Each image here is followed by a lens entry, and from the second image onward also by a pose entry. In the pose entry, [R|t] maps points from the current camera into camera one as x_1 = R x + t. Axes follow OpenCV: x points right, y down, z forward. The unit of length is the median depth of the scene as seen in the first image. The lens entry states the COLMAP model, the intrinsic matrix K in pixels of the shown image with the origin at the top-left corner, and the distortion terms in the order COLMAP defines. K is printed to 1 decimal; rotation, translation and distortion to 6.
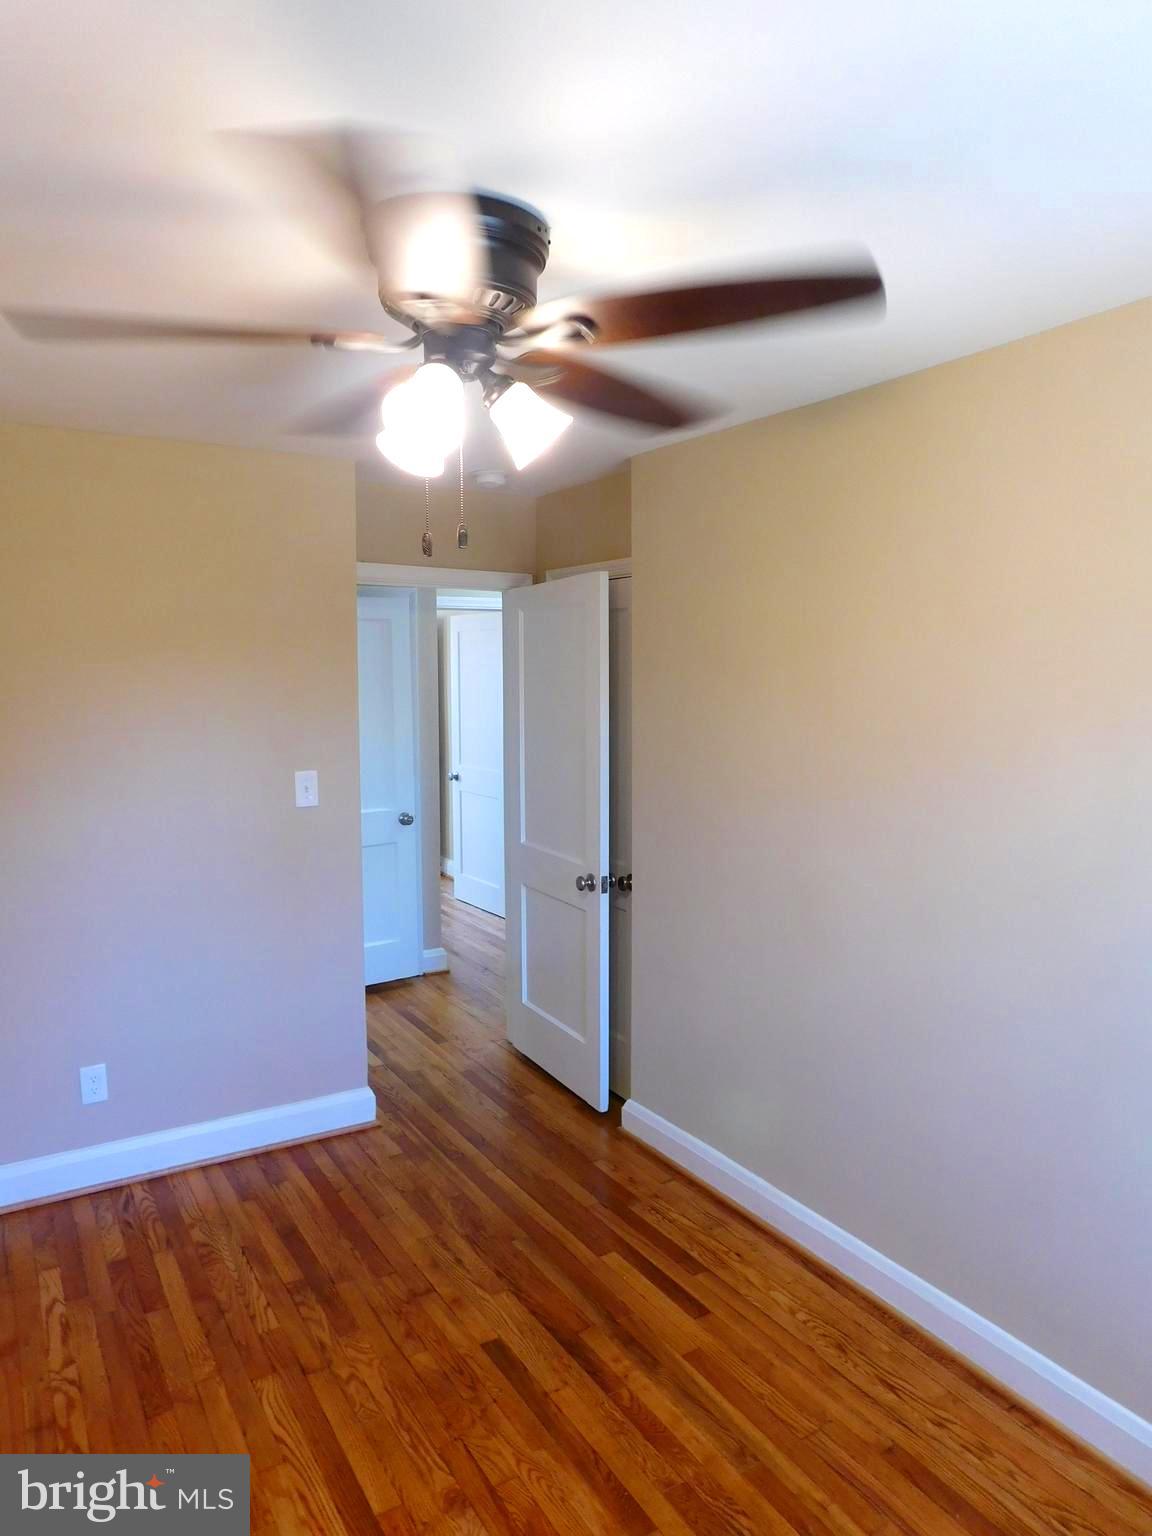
lens RADIAL K [[1007.6, 0, 576.0], [0, 1007.6, 768.0], [0, 0, 1]] dist [-0.076941, 0.065369]
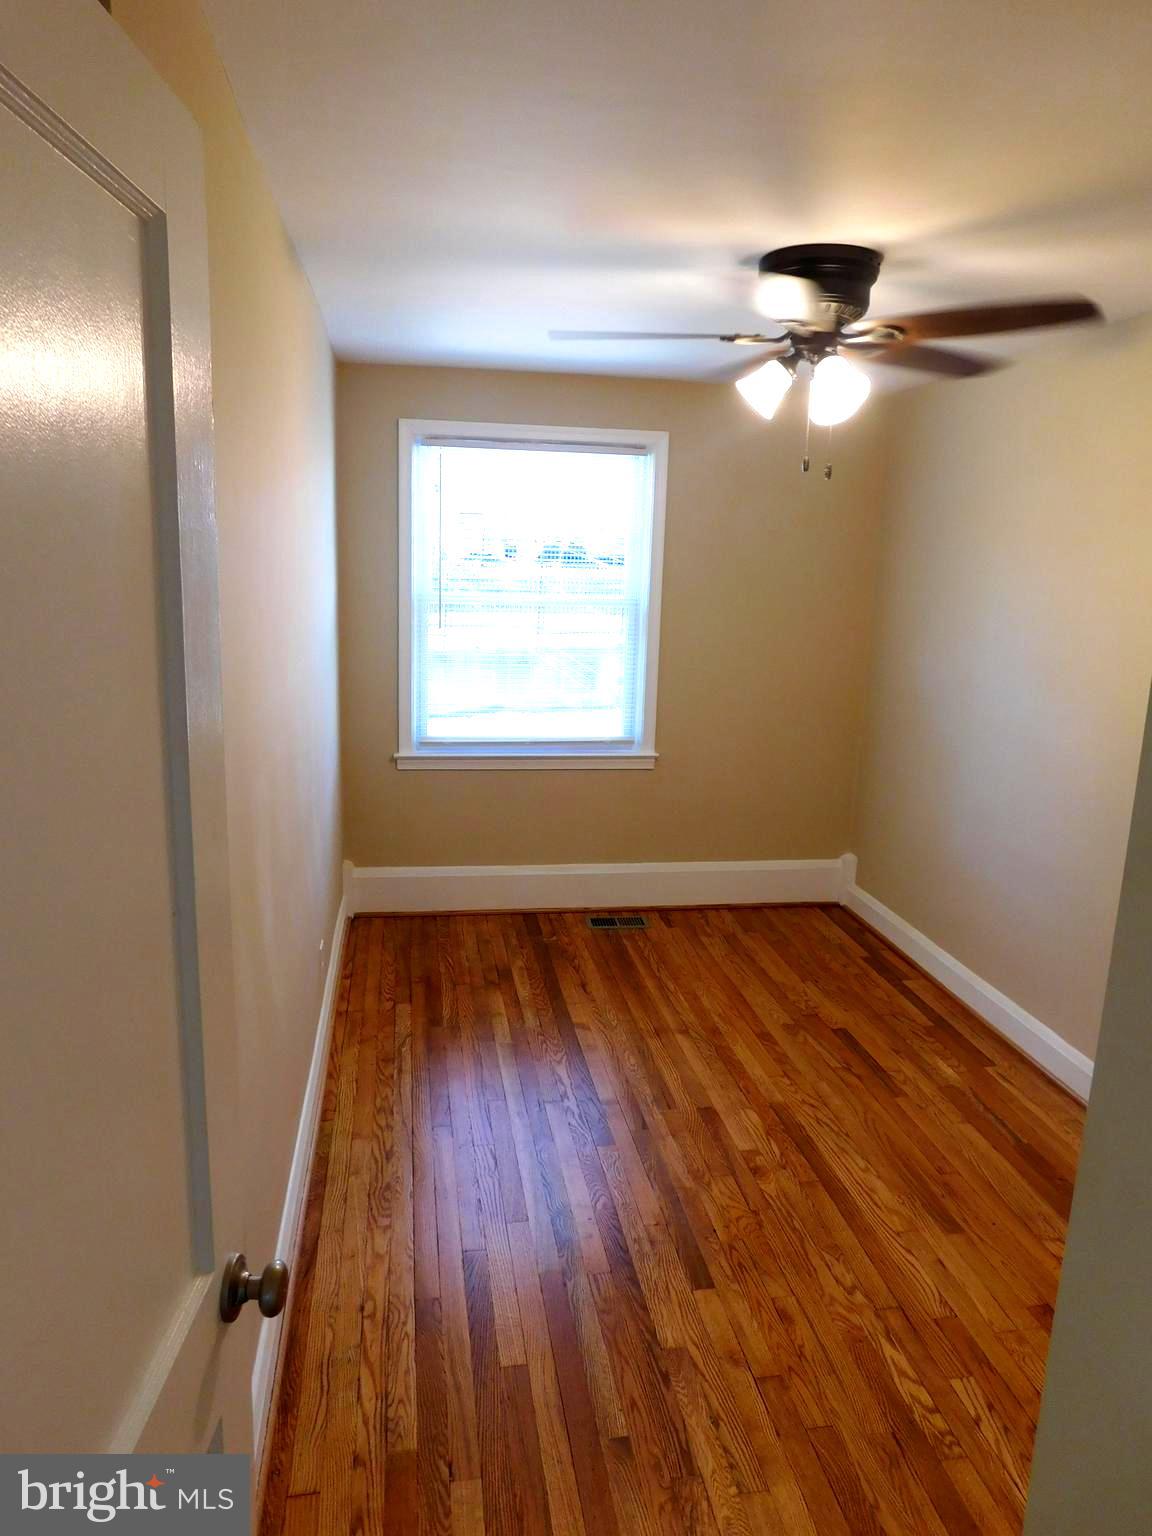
lens RADIAL K [[1007.6, 0, 576.0], [0, 1007.6, 768.0], [0, 0, 1]] dist [-0.076941, 0.065369]
pose [[-0.923613, -0.107200, 0.368032, -0.250150], [0.007997, 0.954503, 0.298094, -0.155919], [-0.383243, 0.278267, -0.880734, 1.624556]]
